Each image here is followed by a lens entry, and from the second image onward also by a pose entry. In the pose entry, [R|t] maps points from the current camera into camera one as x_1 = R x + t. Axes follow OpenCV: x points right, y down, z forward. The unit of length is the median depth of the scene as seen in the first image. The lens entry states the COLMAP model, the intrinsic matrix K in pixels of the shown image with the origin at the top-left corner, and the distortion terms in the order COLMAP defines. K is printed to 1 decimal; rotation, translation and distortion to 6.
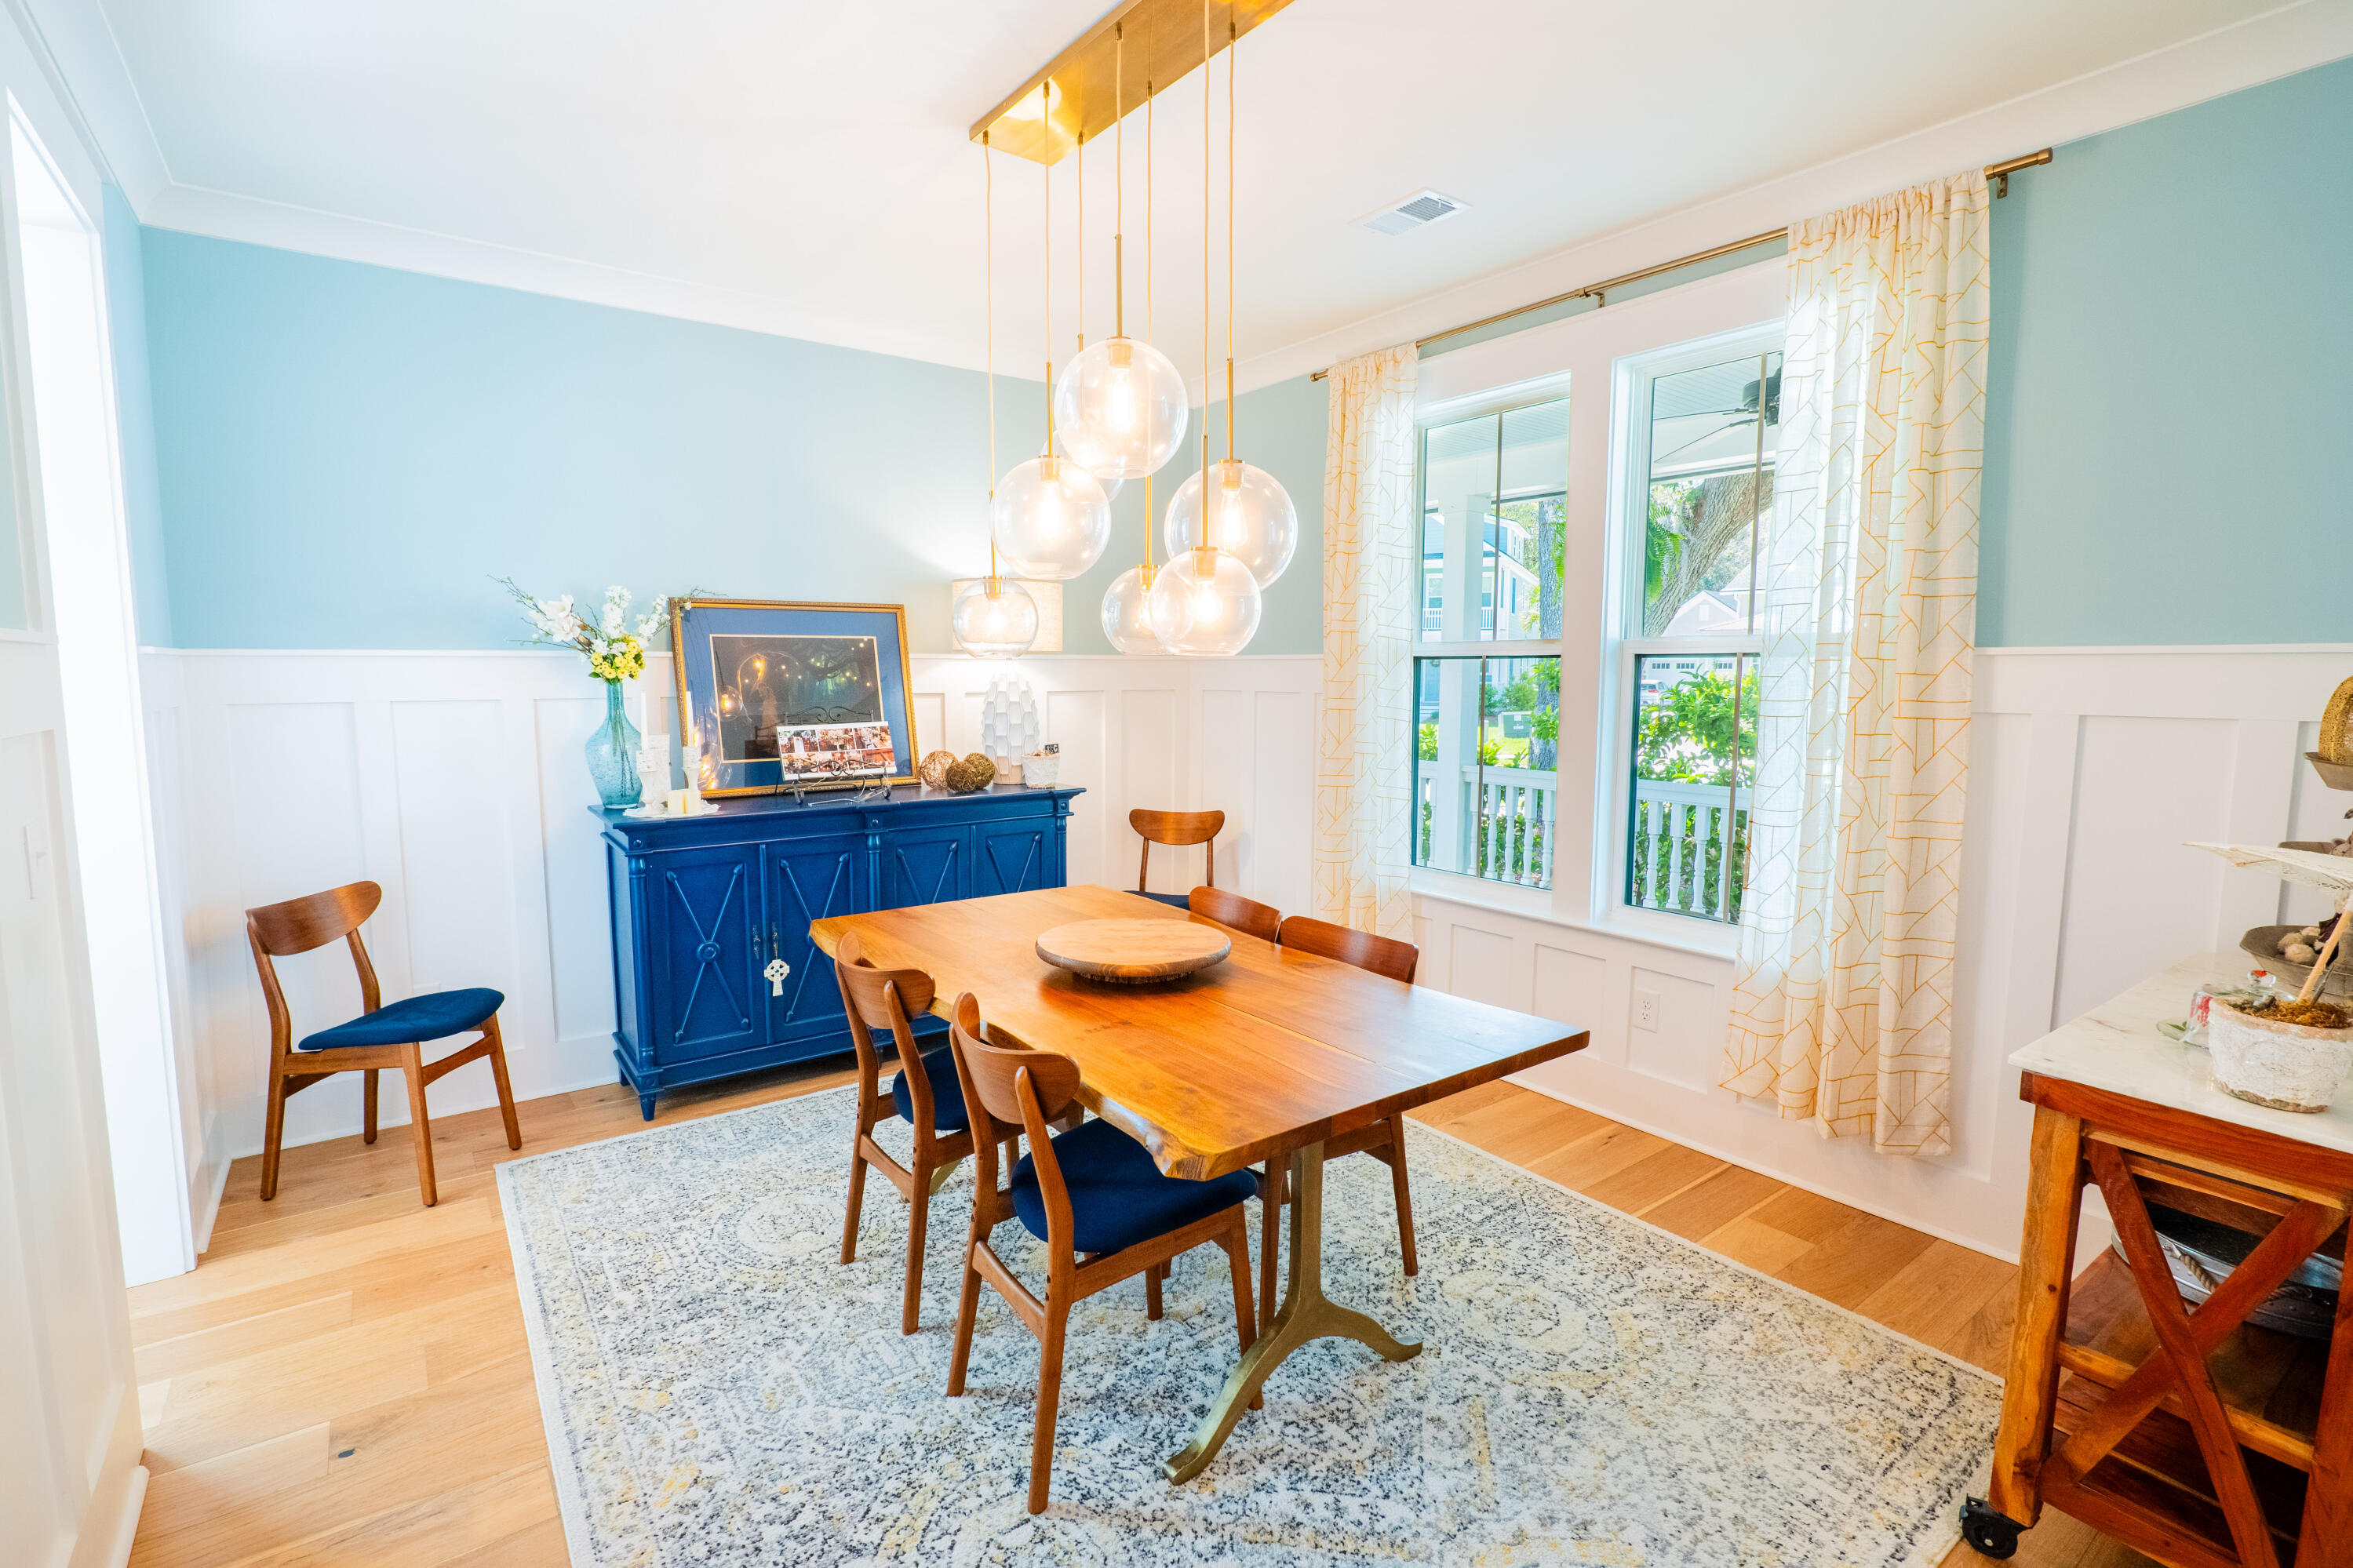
lens RADIAL K [[1091.0, 0, 1176.5], [0, 1091.0, 784.0], [0, 0, 1]] dist [-0.019466, 0.001142]
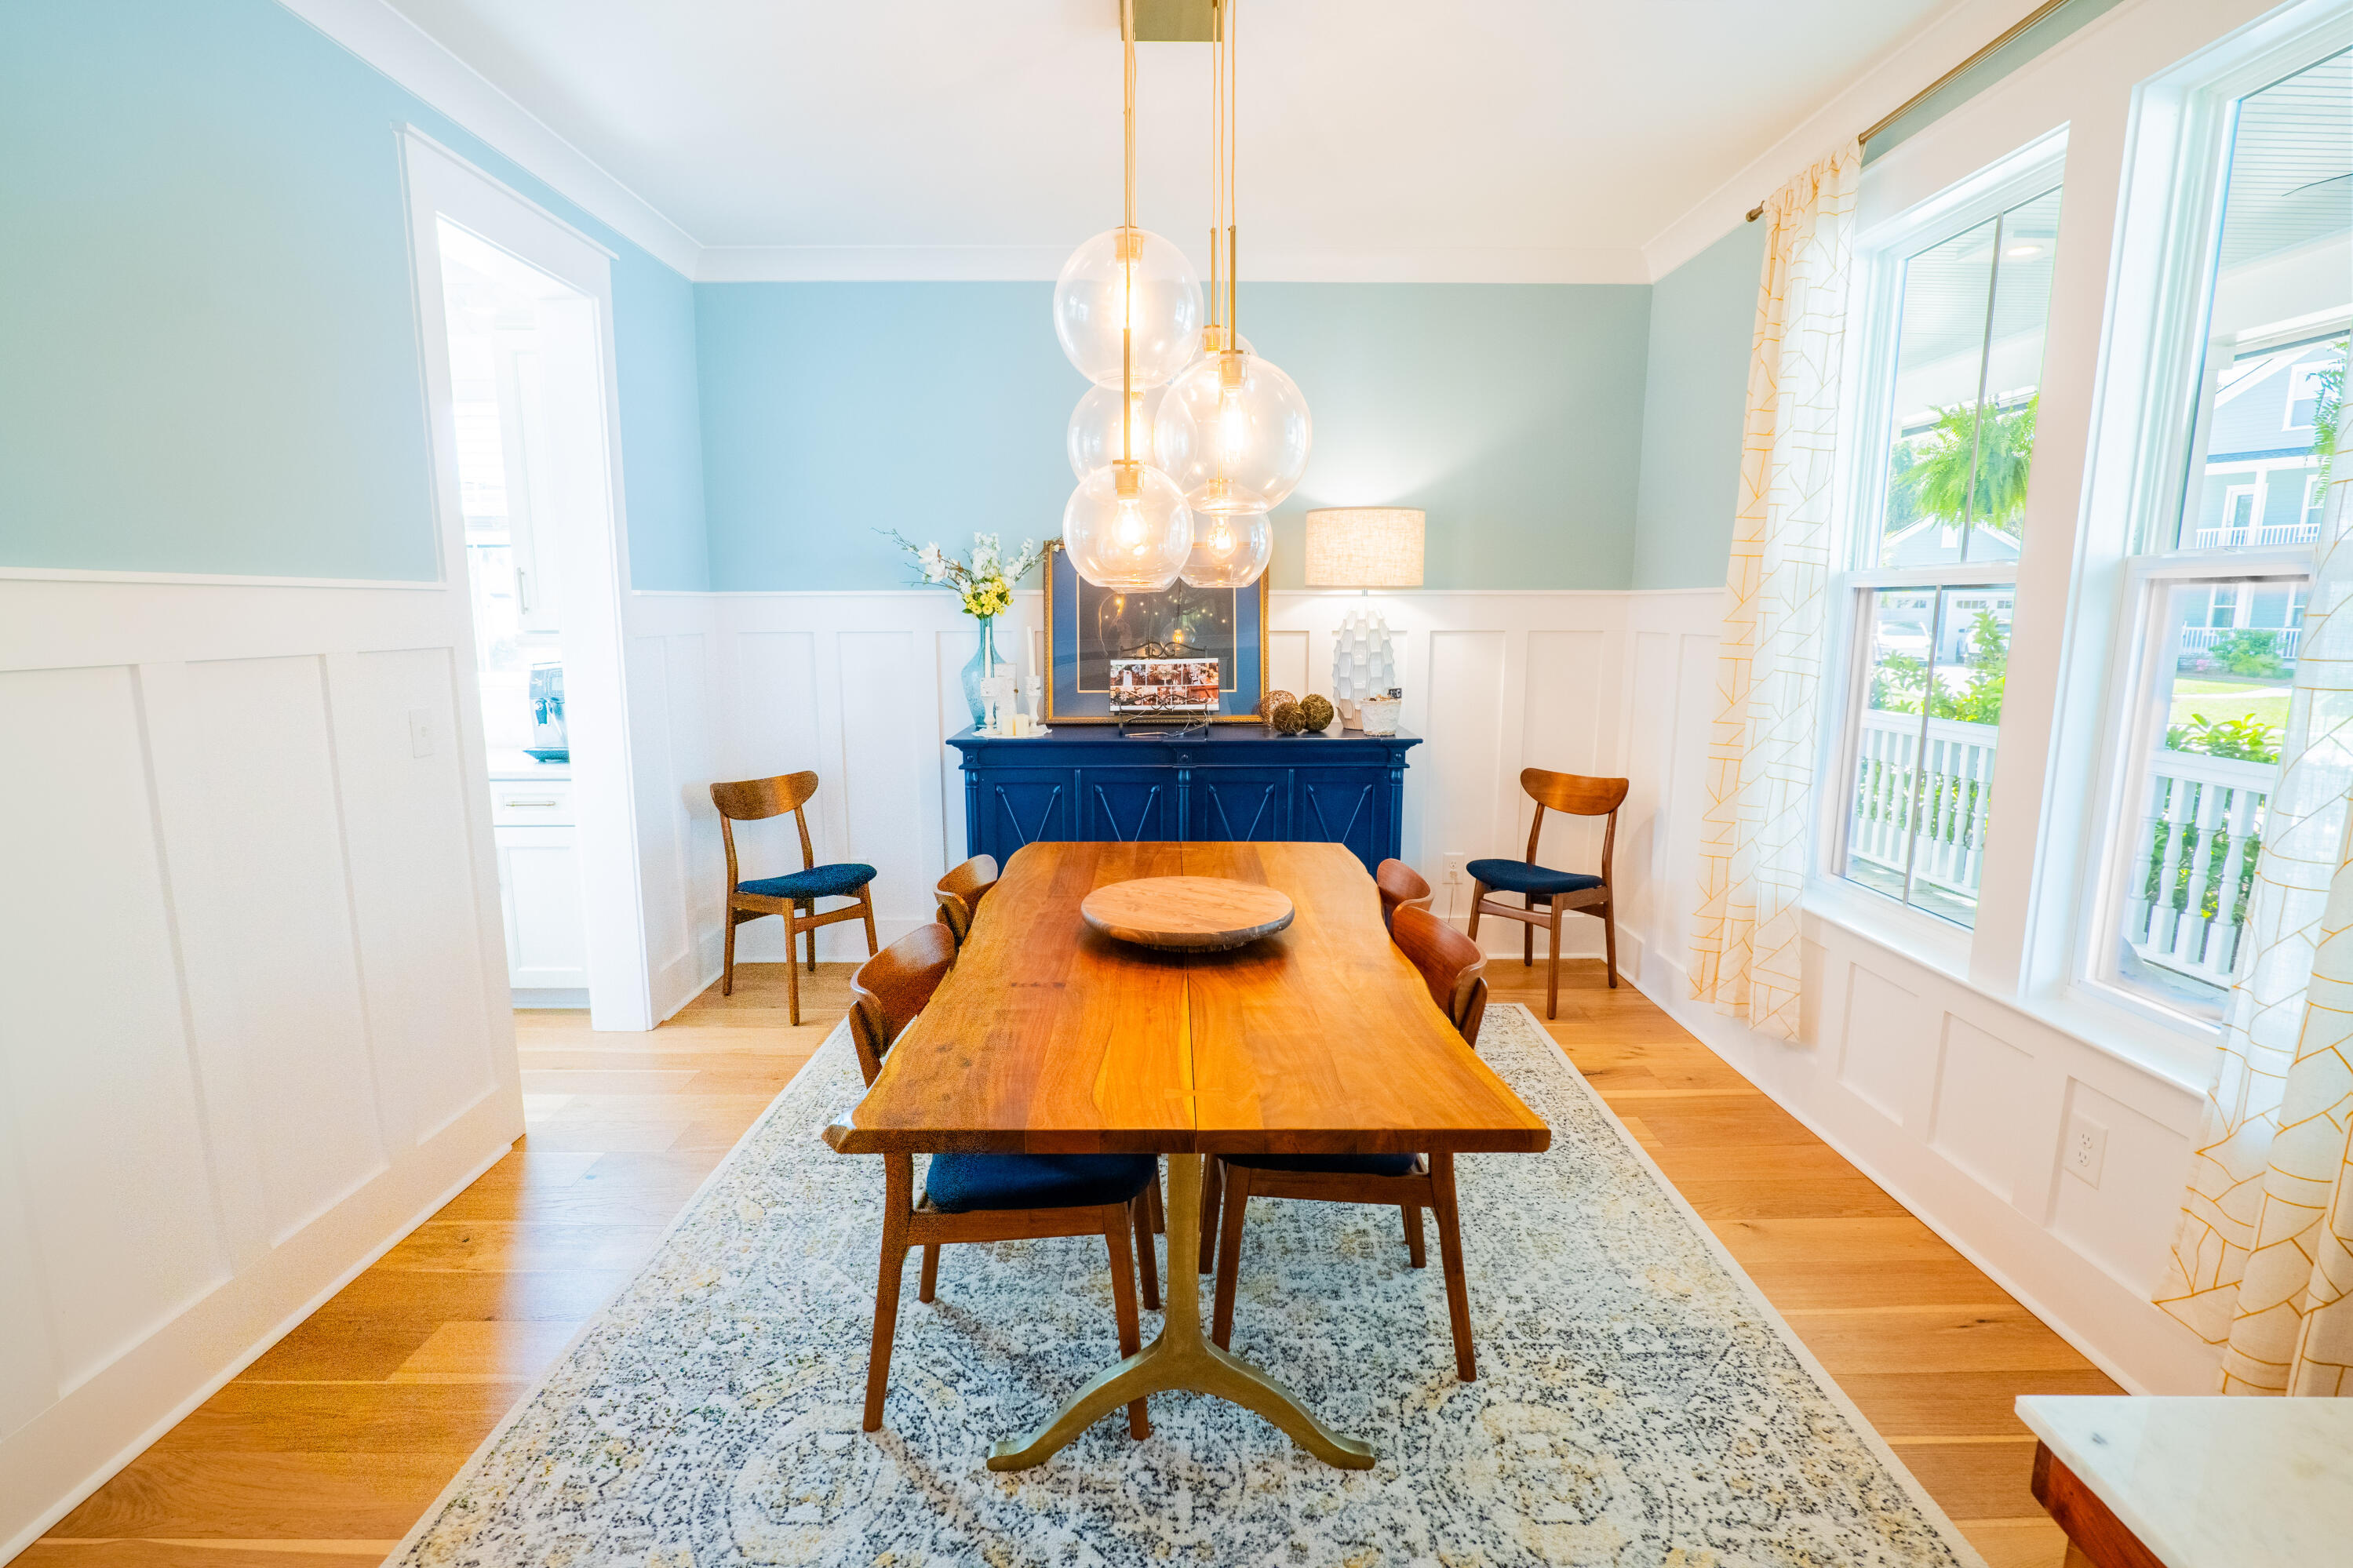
lens RADIAL K [[1091.0, 0, 1176.5], [0, 1091.0, 784.0], [0, 0, 1]] dist [-0.019466, 0.001142]
pose [[0.807099, 0.092818, -0.583075, 0.377107], [-0.060561, 0.995371, 0.074622, -0.018756], [0.587302, -0.024916, 0.808984, 0.205614]]
